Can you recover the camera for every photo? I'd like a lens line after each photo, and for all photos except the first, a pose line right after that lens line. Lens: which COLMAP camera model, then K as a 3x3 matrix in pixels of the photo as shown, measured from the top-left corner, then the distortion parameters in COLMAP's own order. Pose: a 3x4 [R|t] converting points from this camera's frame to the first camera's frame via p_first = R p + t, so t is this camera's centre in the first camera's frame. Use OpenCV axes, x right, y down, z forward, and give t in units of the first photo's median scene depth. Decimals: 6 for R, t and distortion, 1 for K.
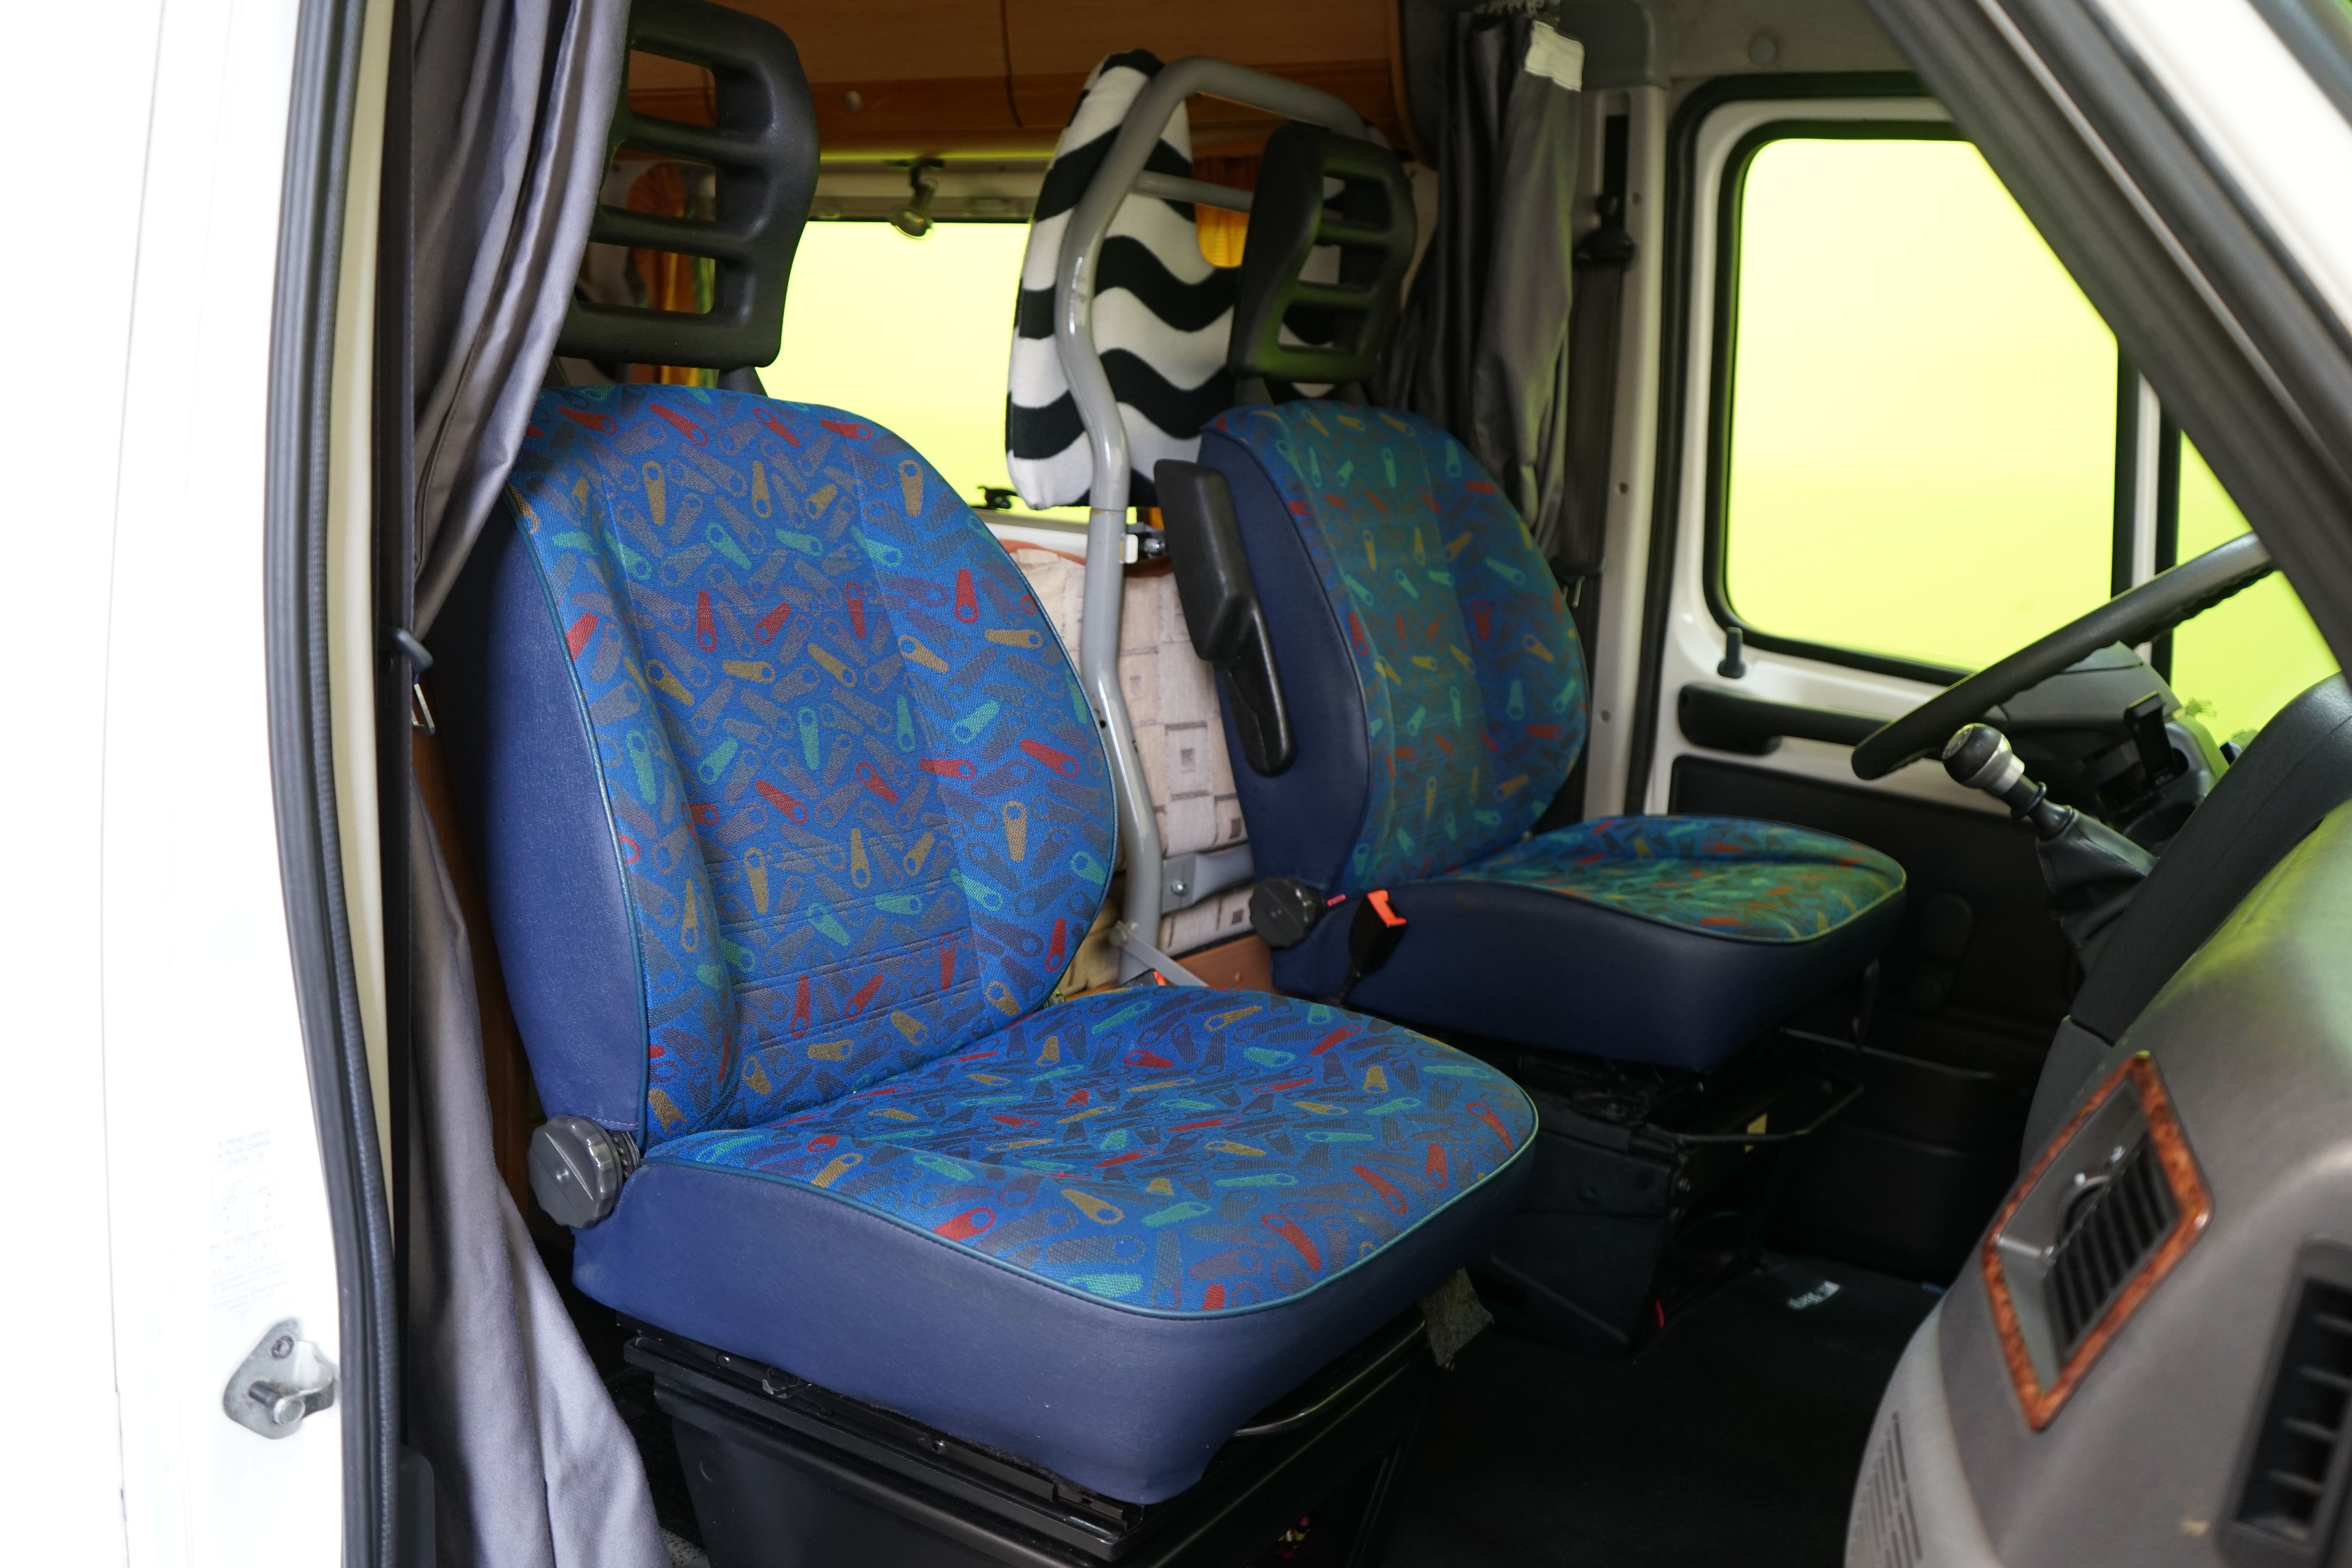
lens RADIAL K [[2041.7, 0, 1174.8], [0, 2041.7, 784.1], [0, 0, 1]] dist [0.000298, -0.000123]
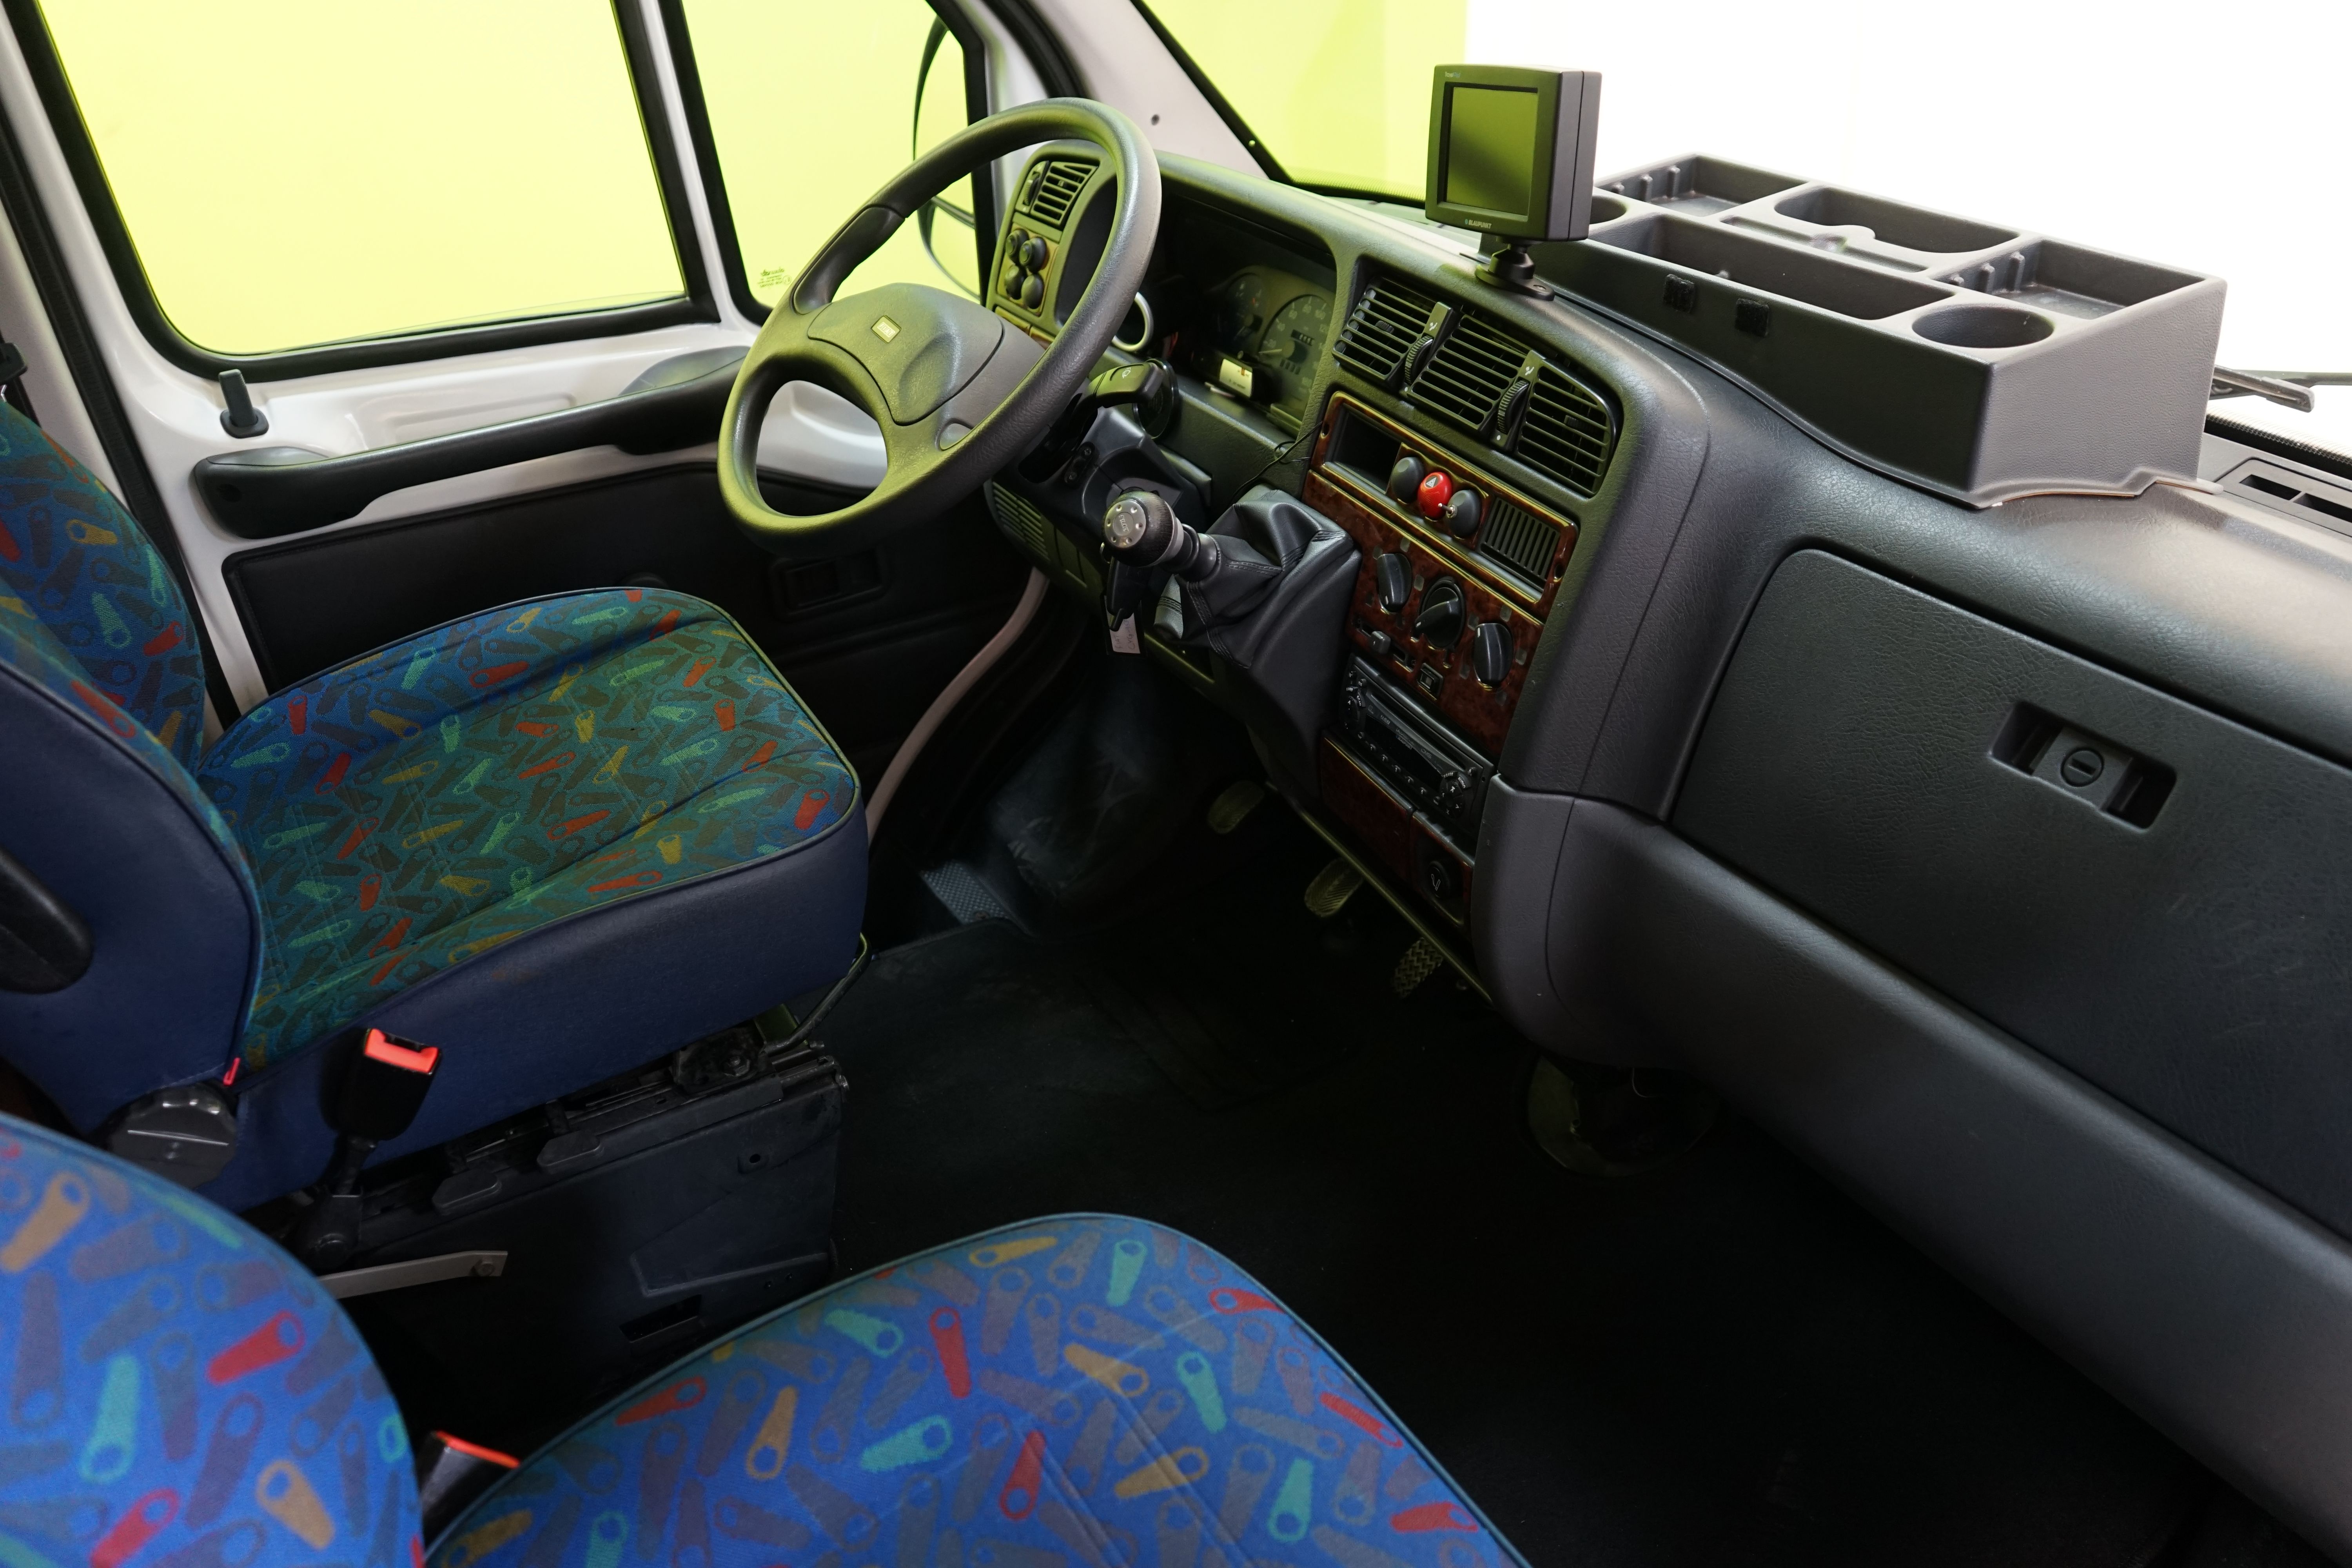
lens RADIAL K [[1881.8, 0, 1175.8], [0, 1881.8, 783.7], [0, 0, 1]] dist [-0.013596, -0.005413]
pose [[0.418358, -0.544716, 0.726815, -0.156170], [0.244448, 0.838209, 0.487495, -0.207113], [-0.874769, -0.026279, 0.483826, 0.406538]]
